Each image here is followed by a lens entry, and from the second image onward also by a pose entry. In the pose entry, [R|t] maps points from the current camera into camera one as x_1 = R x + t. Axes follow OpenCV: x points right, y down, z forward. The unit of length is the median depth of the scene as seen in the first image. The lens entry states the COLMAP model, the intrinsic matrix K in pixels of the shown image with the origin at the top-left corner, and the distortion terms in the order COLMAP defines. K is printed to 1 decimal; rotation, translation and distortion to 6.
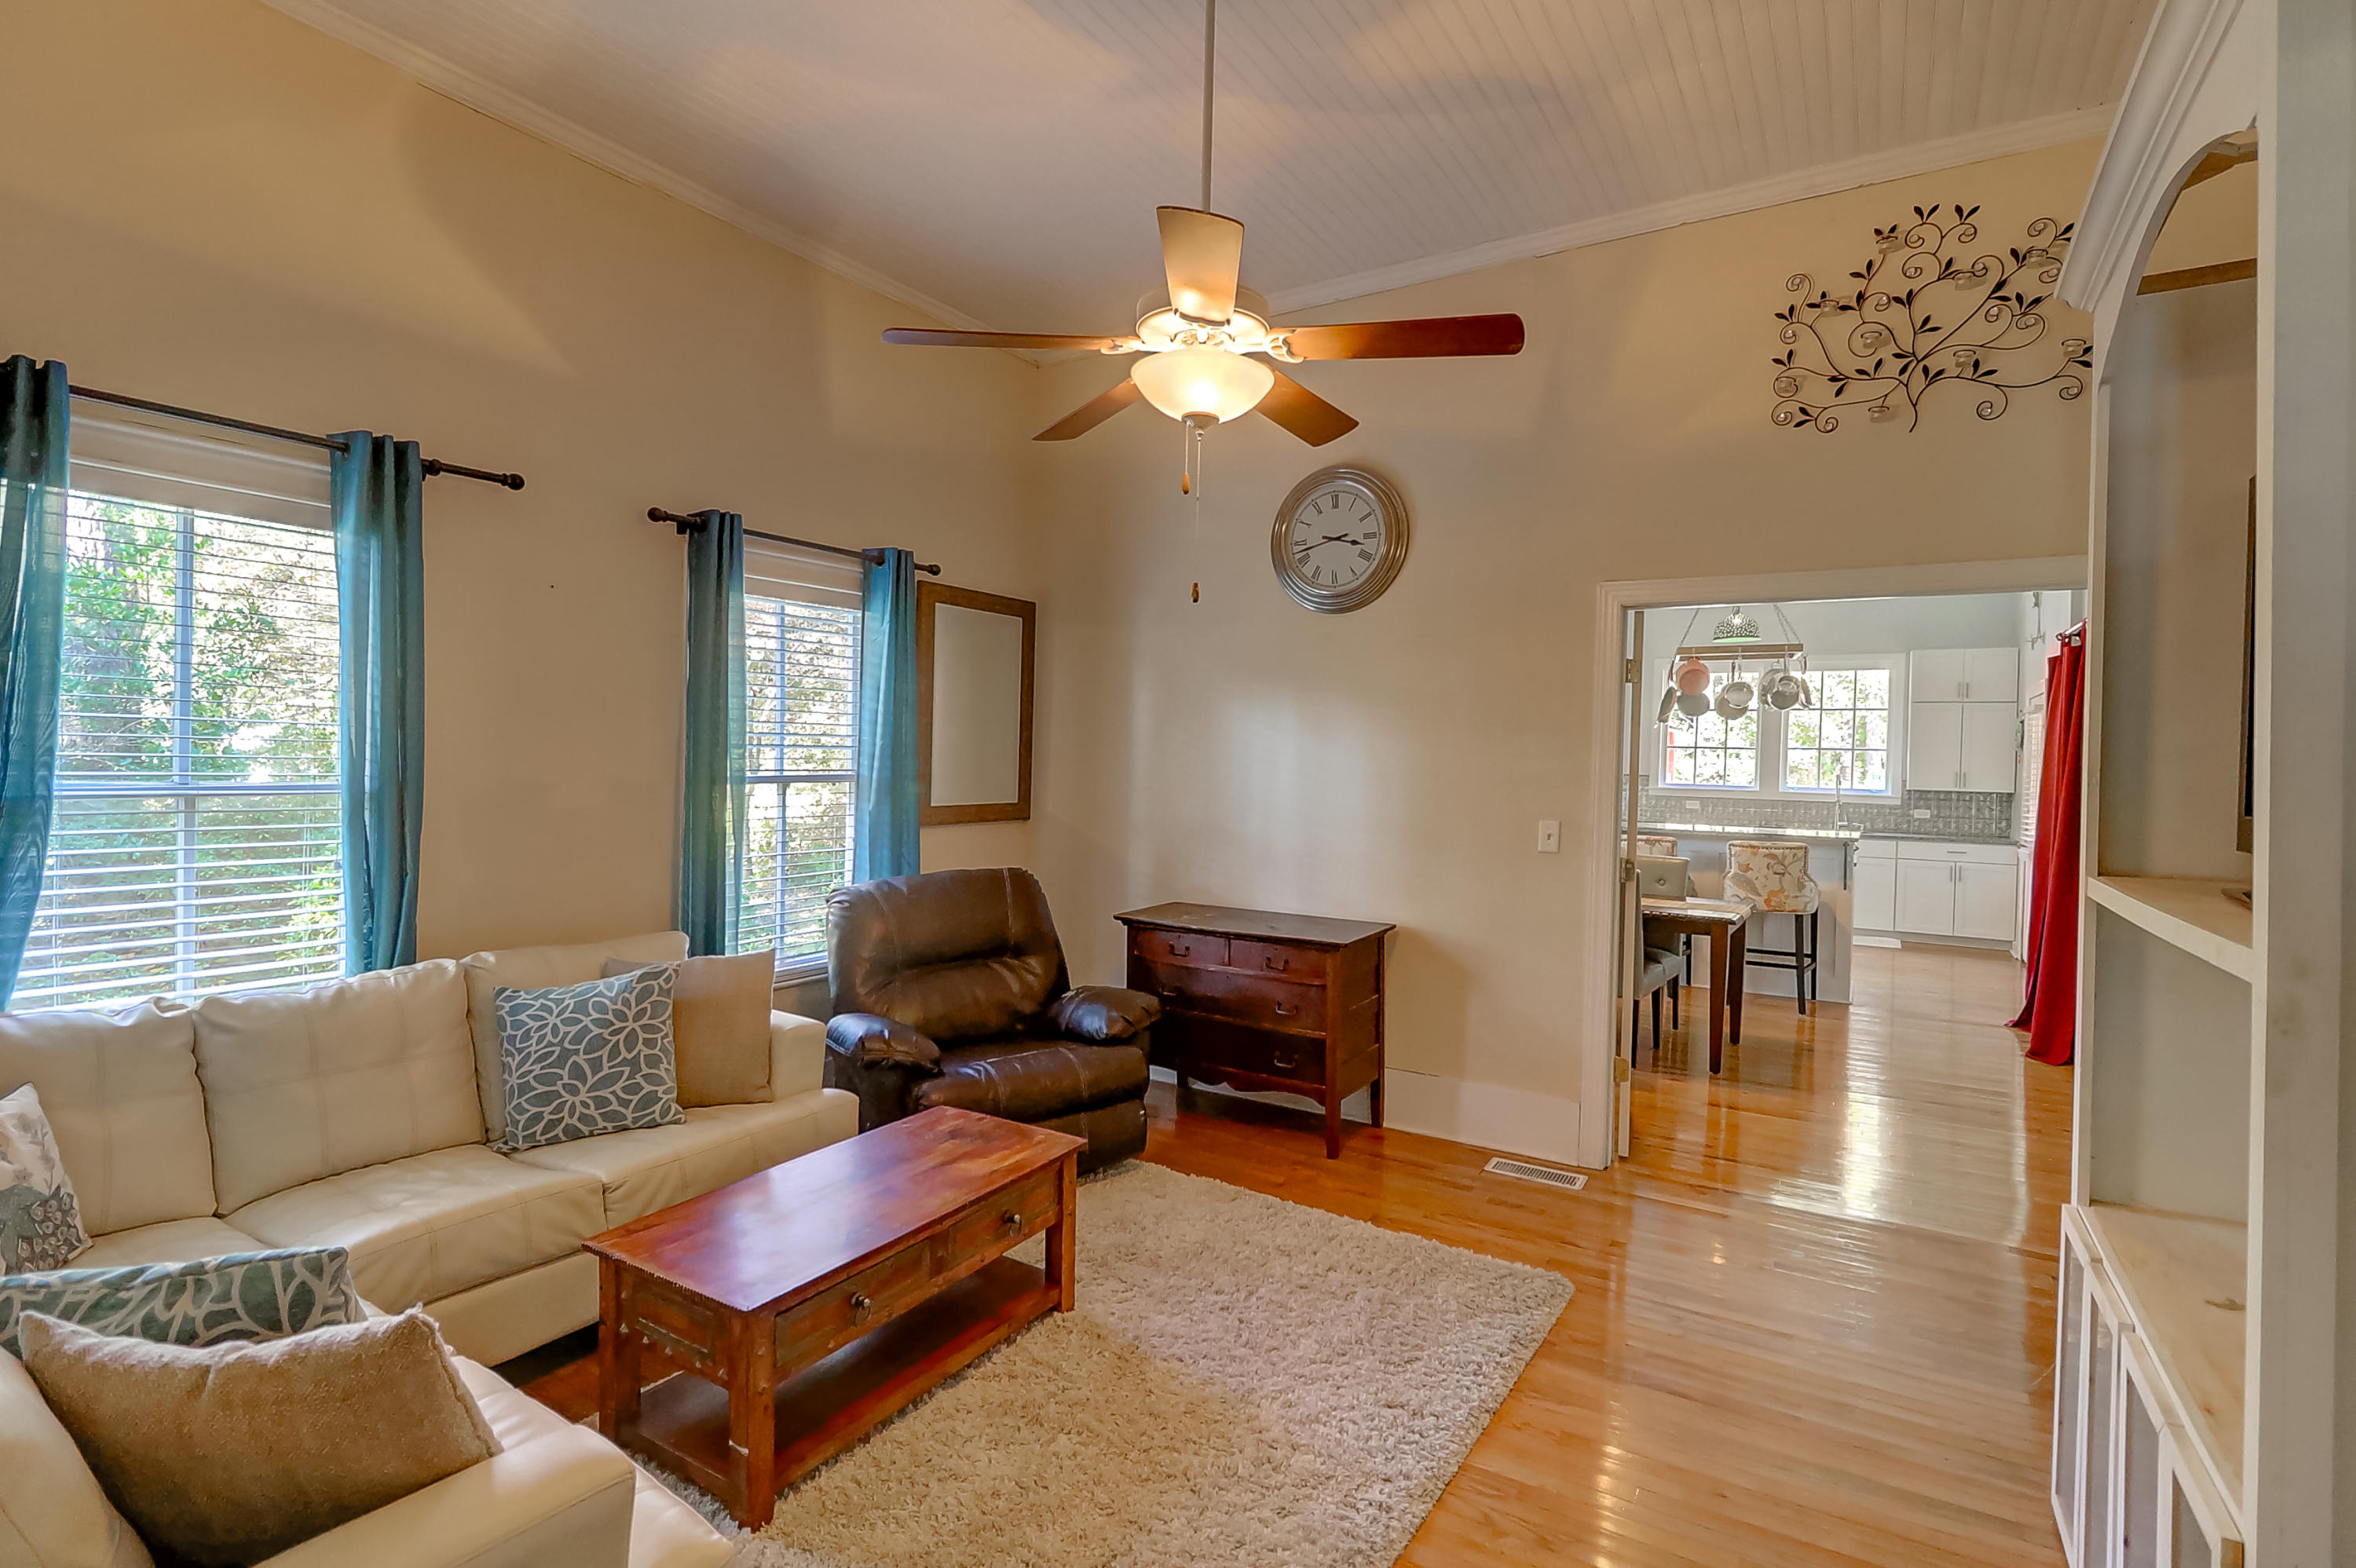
lens RADIAL K [[1106.1, 0, 1185.6], [0, 1106.1, 759.5], [0, 0, 1]] dist [-0.001974, -0.002898]
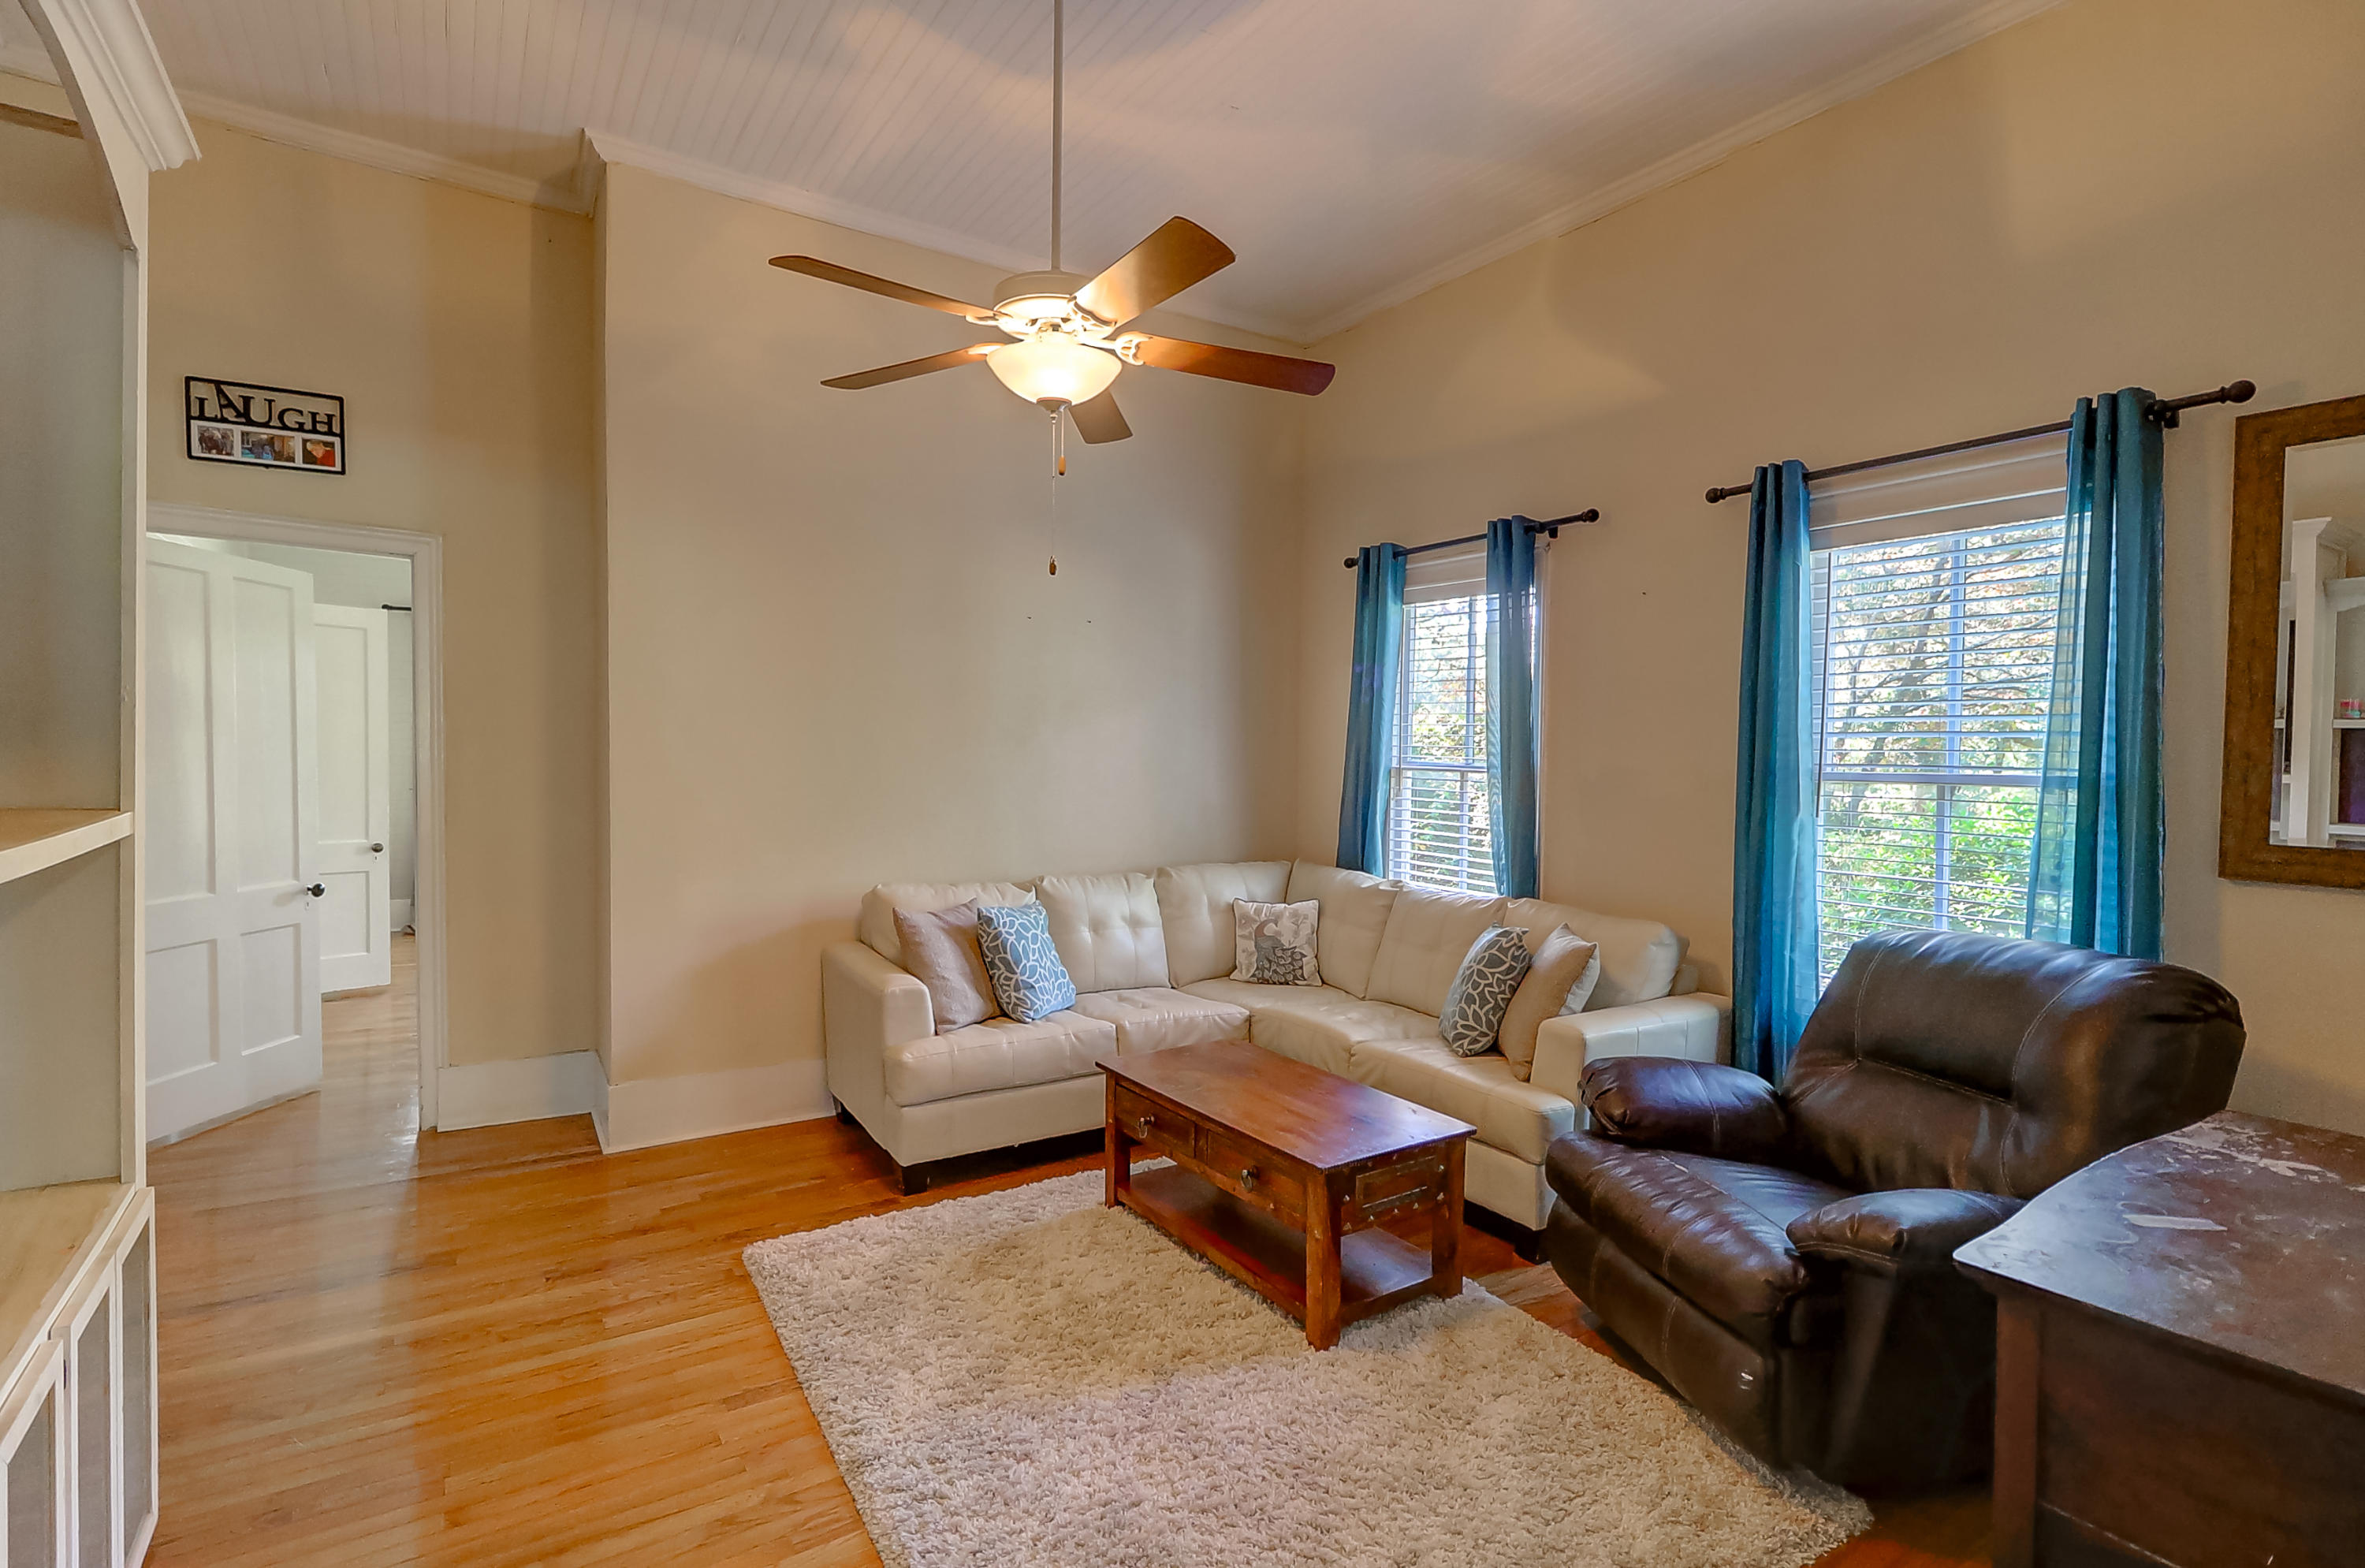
lens RADIAL K [[1107.0, 0, 1184.1], [0, 1107.0, 761.2], [0, 0, 1]] dist [0.001439, -0.005219]
pose [[-0.415012, -0.006678, -0.909791, 0.653914], [-0.022010, 0.999754, 0.002702, 0.019682], [0.909550, 0.021145, -0.415057, 1.092477]]
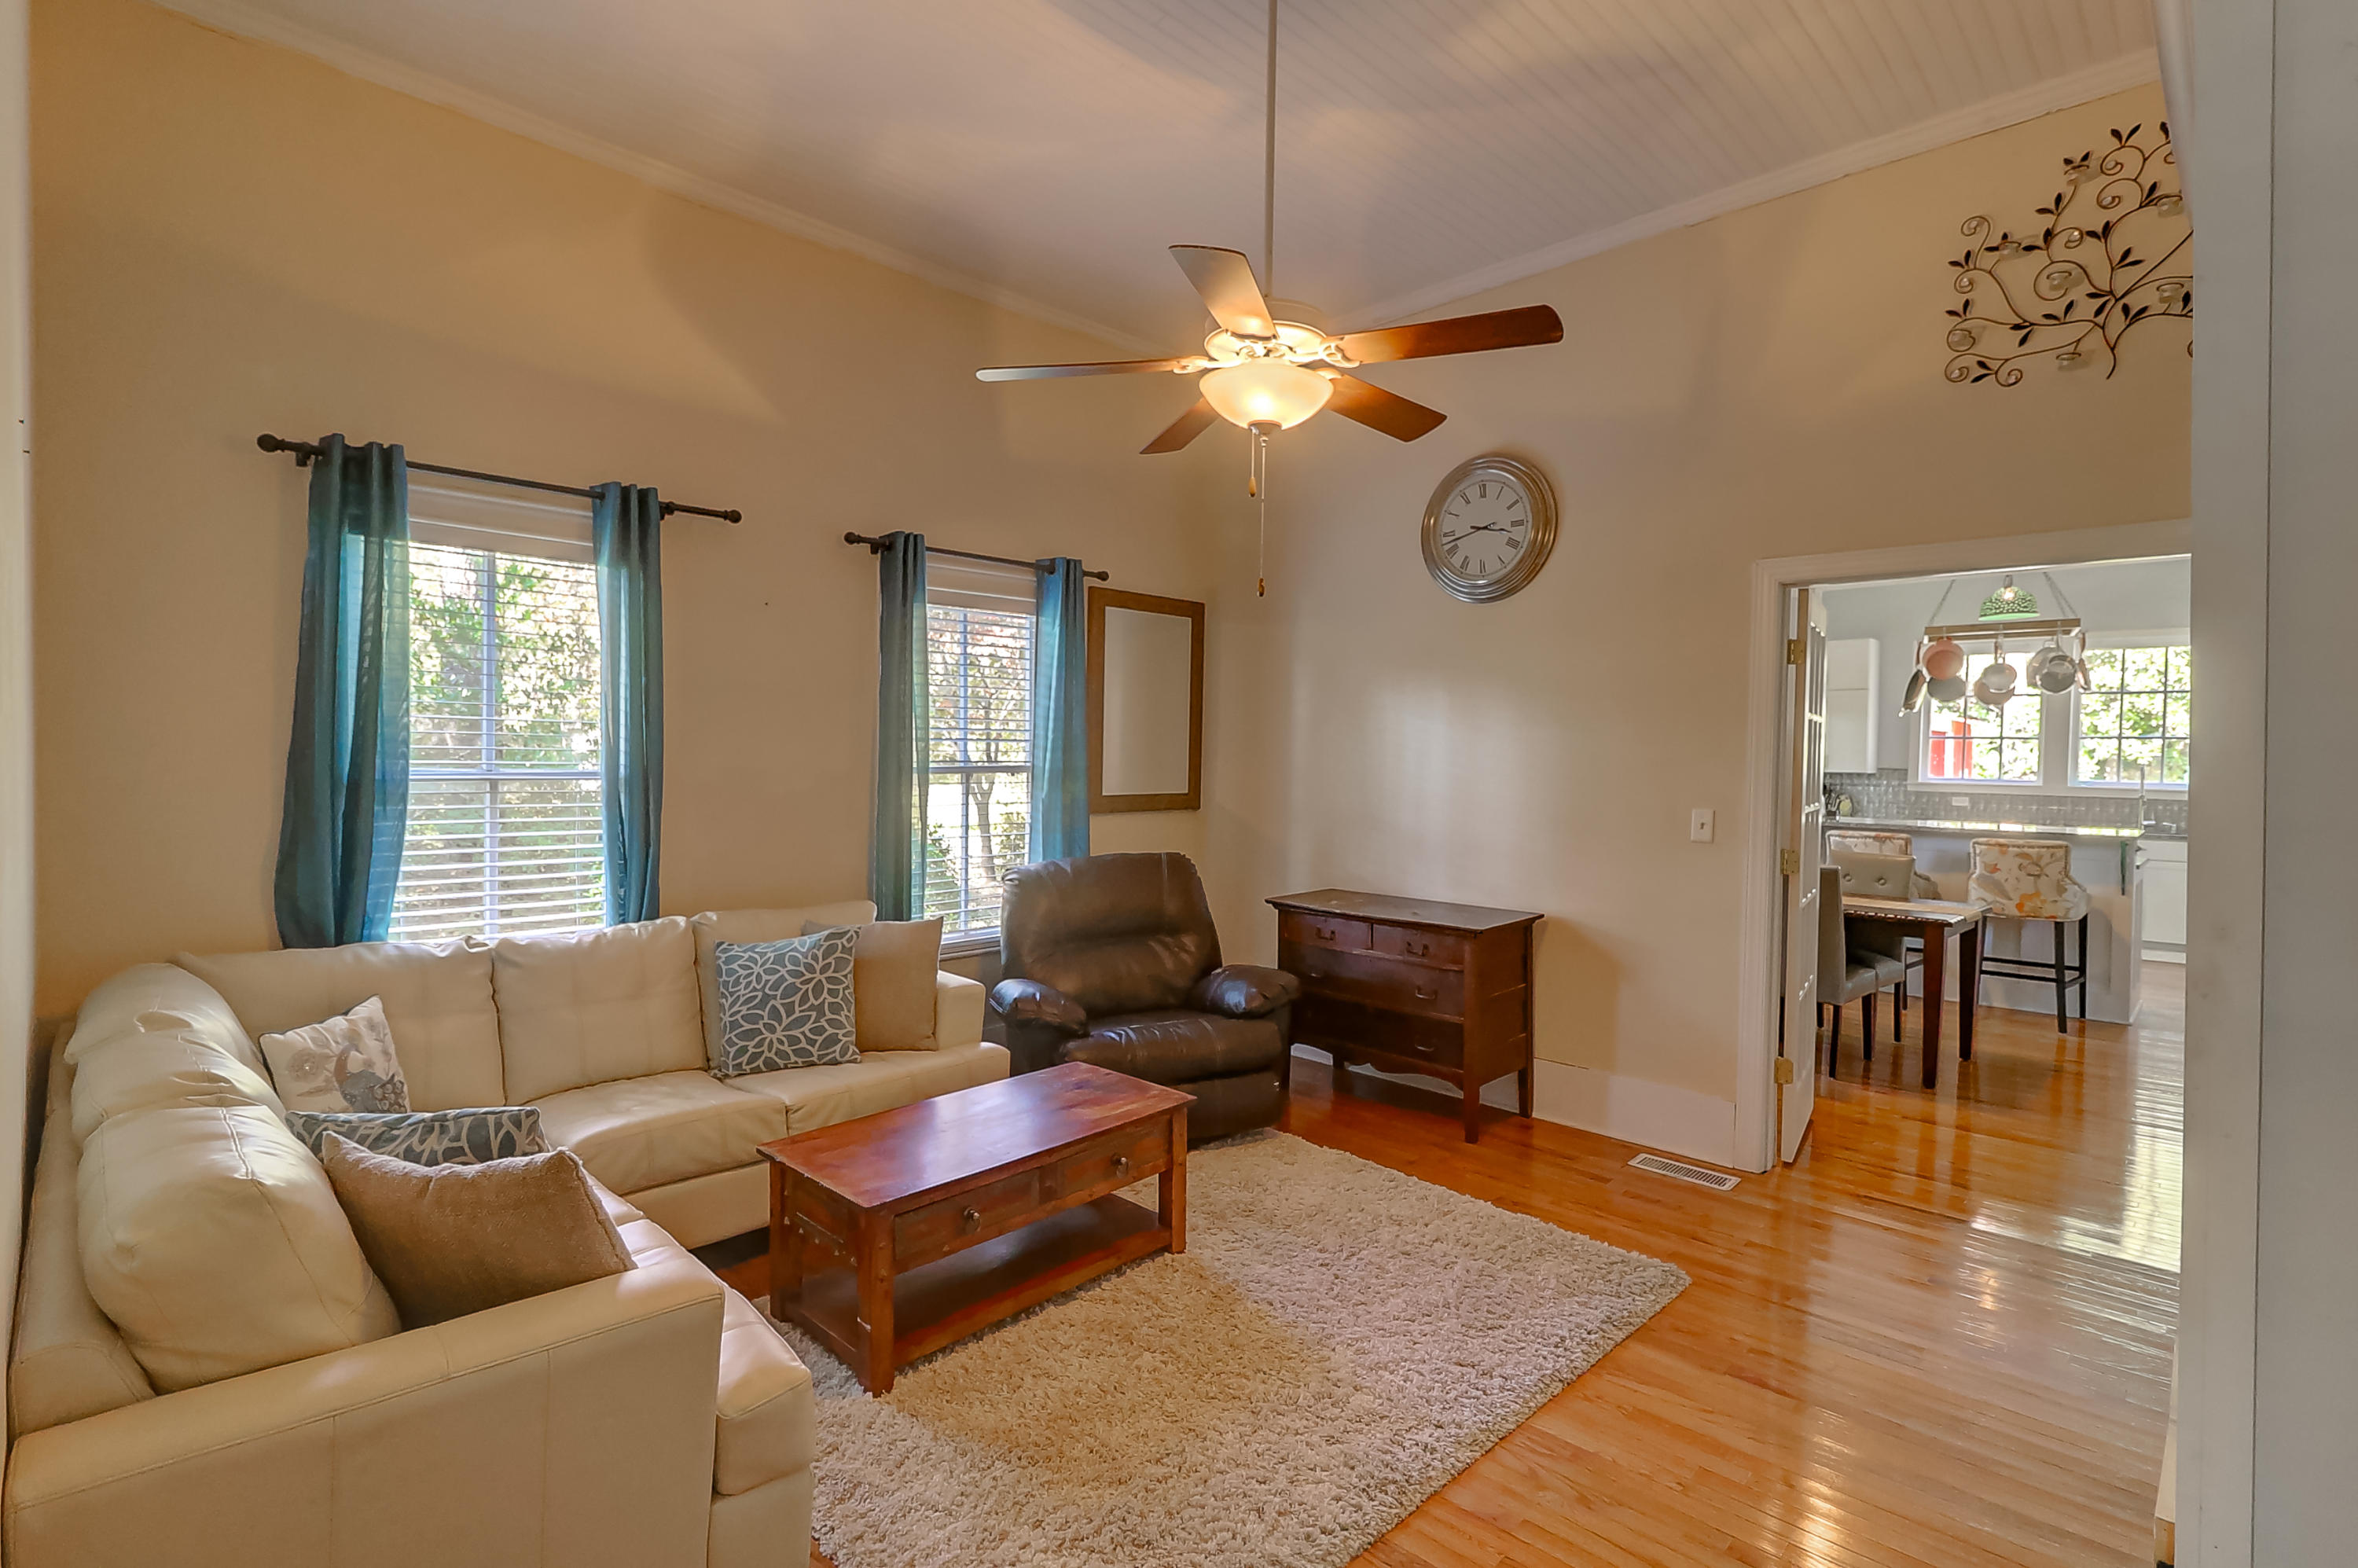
lens RADIAL K [[1103.7, 0, 1180.6], [0, 1103.7, 761.2], [0, 0, 1]] dist [0.001439, -0.005219]
pose [[0.975797, -0.005134, -0.218618, 0.115450], [0.005511, 0.999984, 0.001117, 0.012110], [0.218609, -0.002295, 0.975810, -0.049222]]
